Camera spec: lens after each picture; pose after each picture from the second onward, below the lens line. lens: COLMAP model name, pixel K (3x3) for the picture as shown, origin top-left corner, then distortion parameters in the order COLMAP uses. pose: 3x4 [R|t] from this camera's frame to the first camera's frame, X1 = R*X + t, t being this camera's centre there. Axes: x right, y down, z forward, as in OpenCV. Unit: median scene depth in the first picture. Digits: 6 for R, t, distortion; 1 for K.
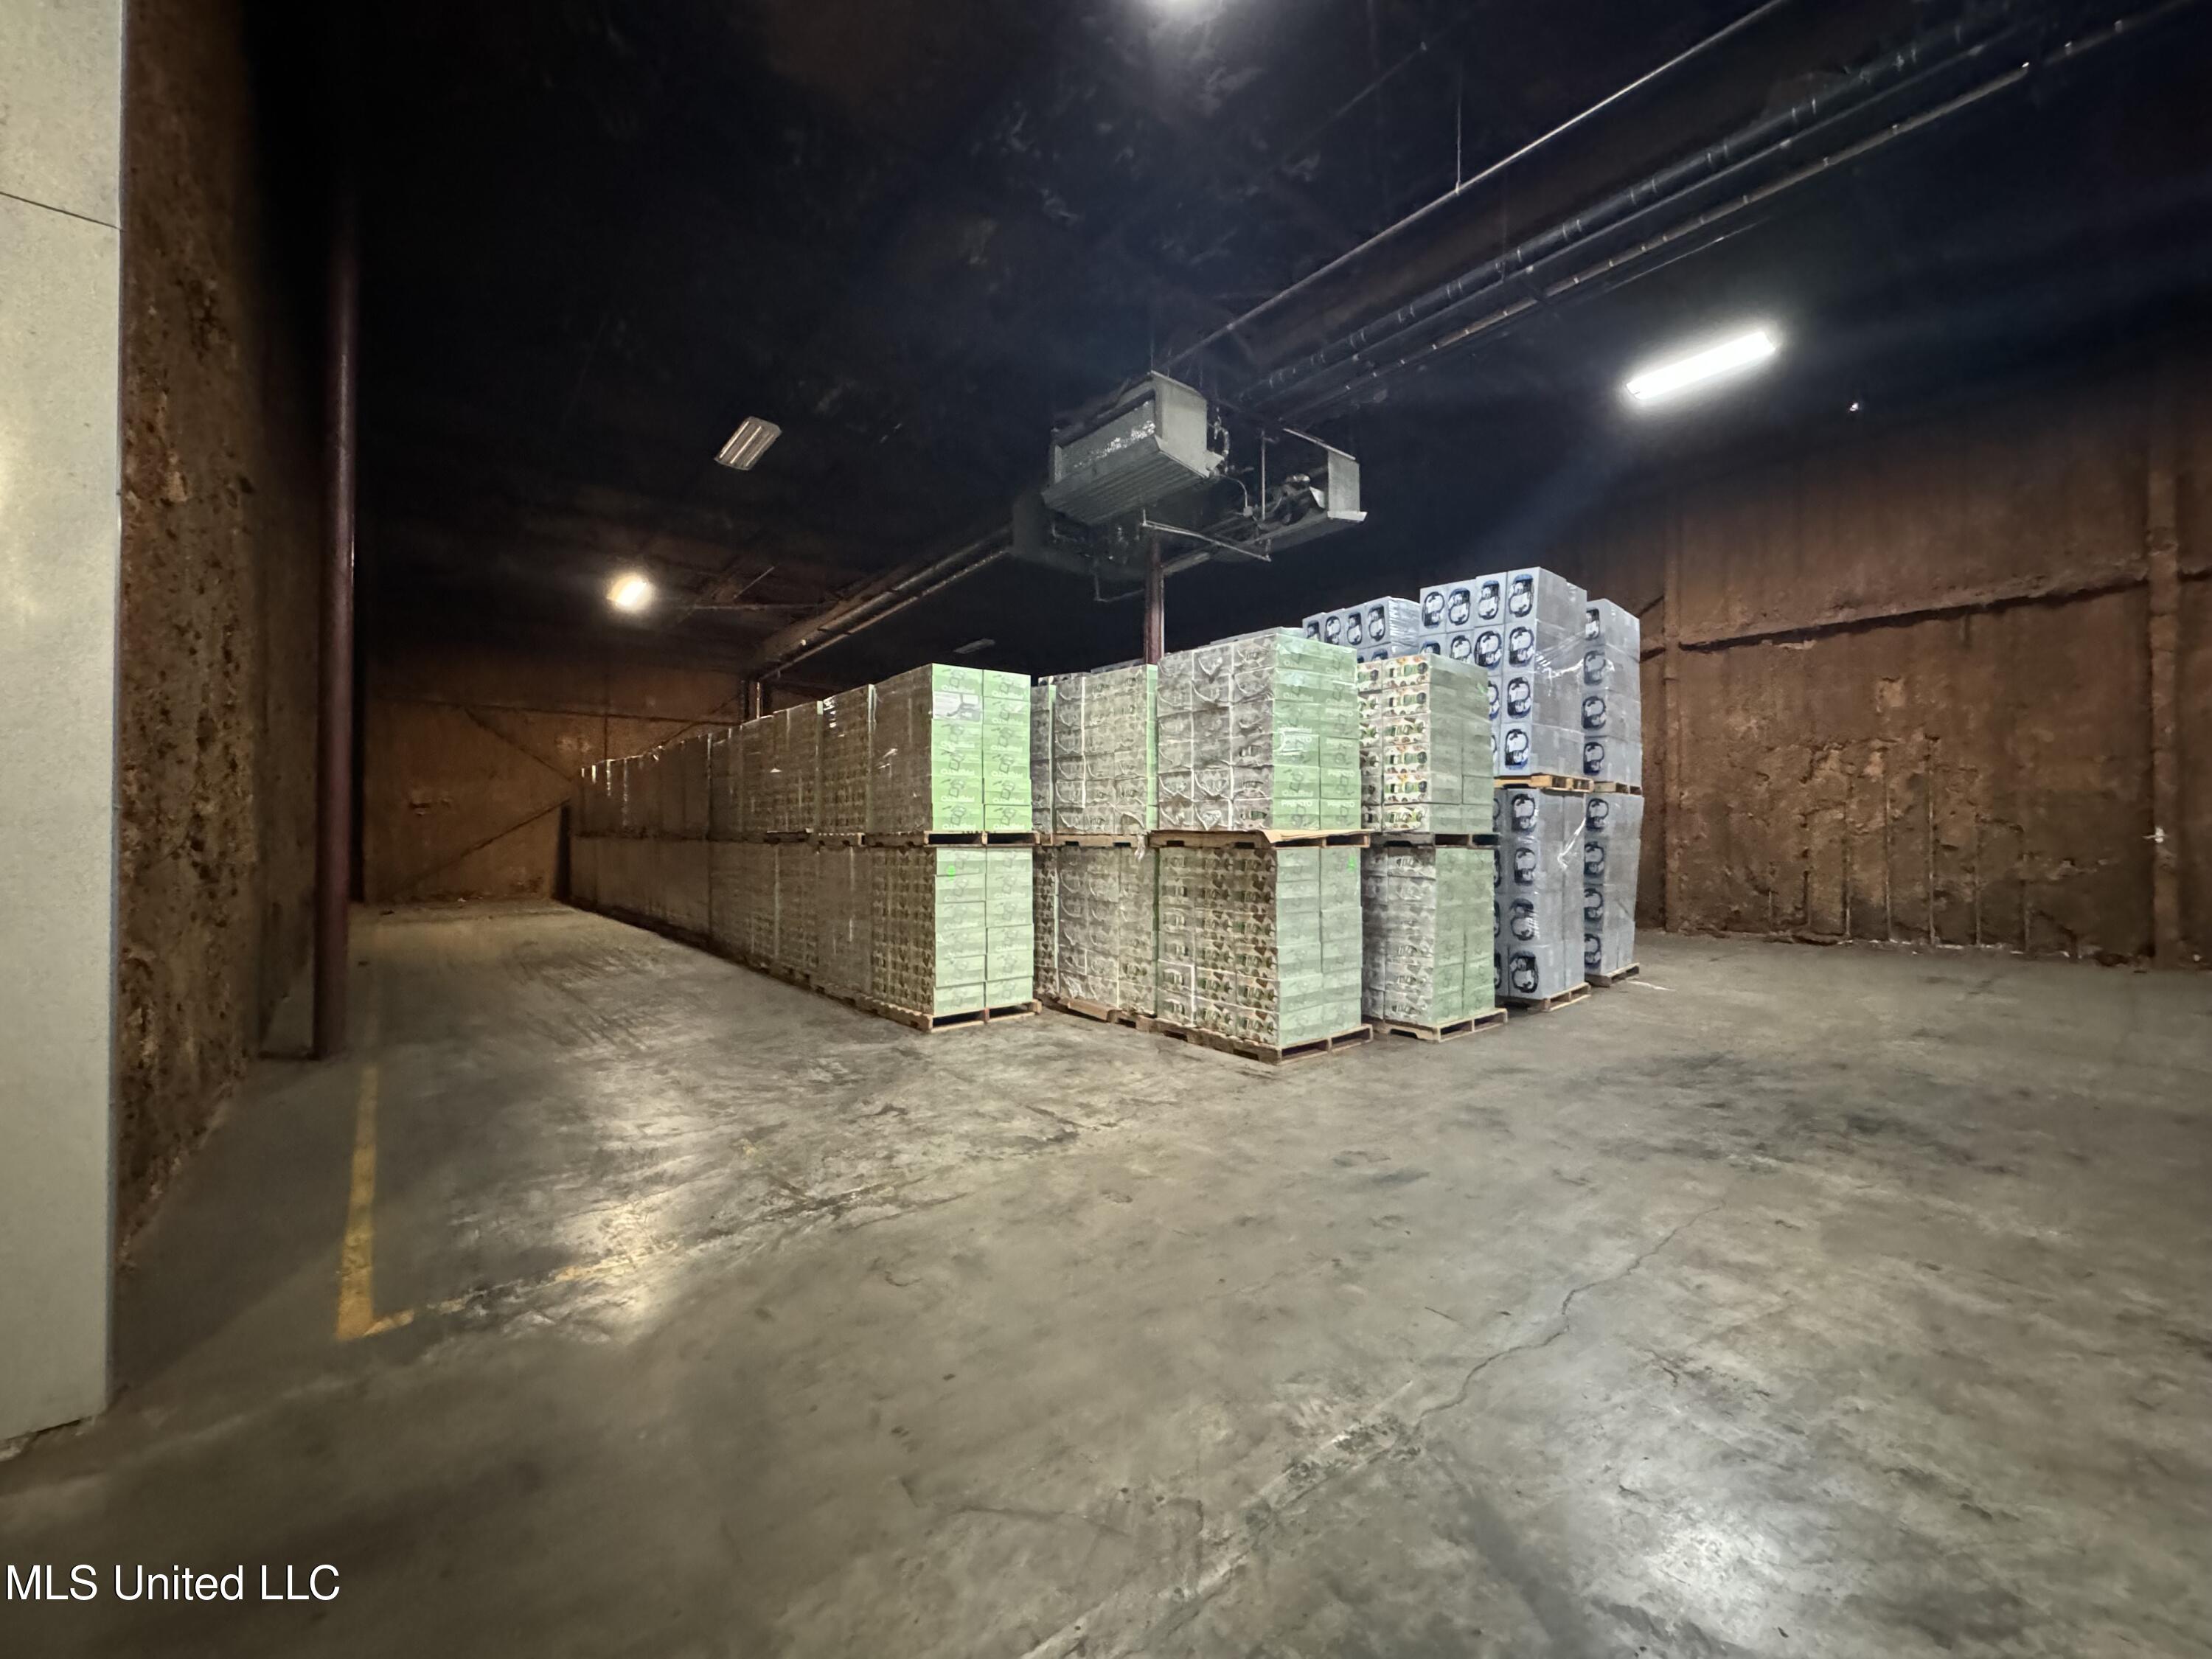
lens RADIAL K [[883.1, 0, 1102.4], [0, 883.1, 824.9], [0, 0, 1]] dist [-0.001678, -0.000112]
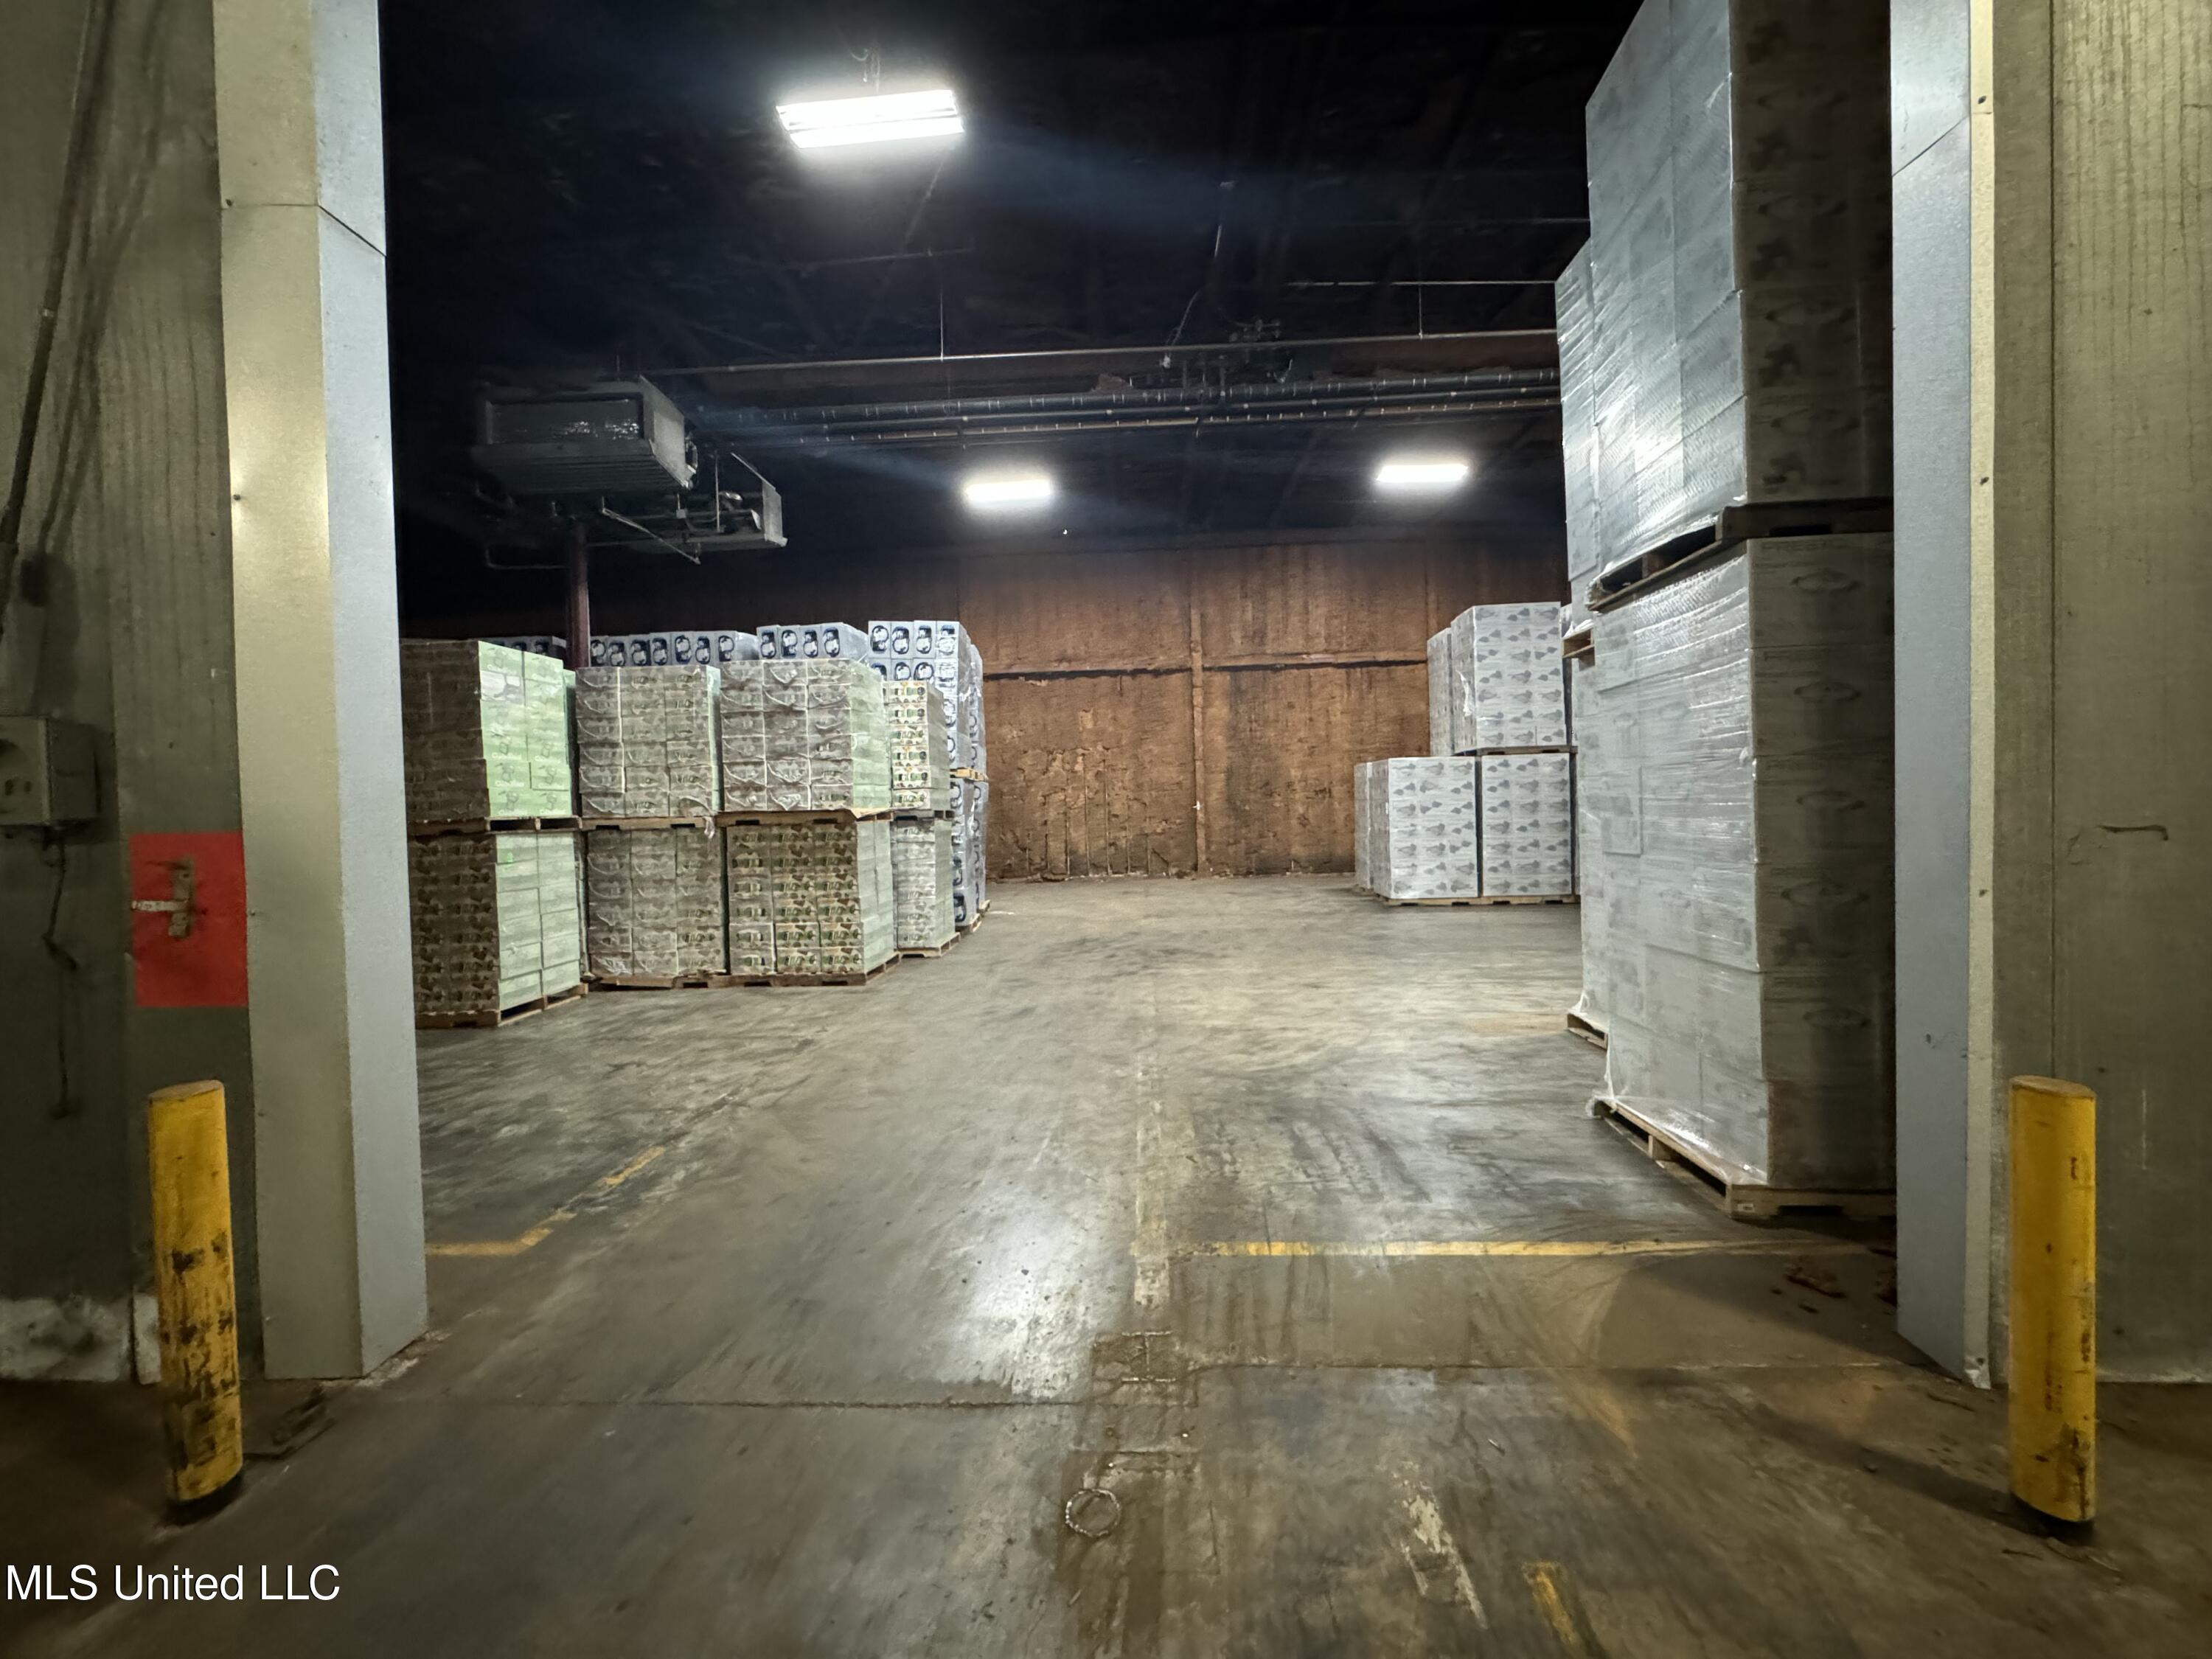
lens RADIAL K [[883.1, 0, 1102.4], [0, 883.1, 824.9], [0, 0, 1]] dist [-0.001678, -0.000112]
pose [[0.664793, -0.030557, 0.746402, -0.462048], [0.019213, 0.999532, 0.023807, 0.005040], [-0.746781, -0.001486, 0.665069, -0.128754]]
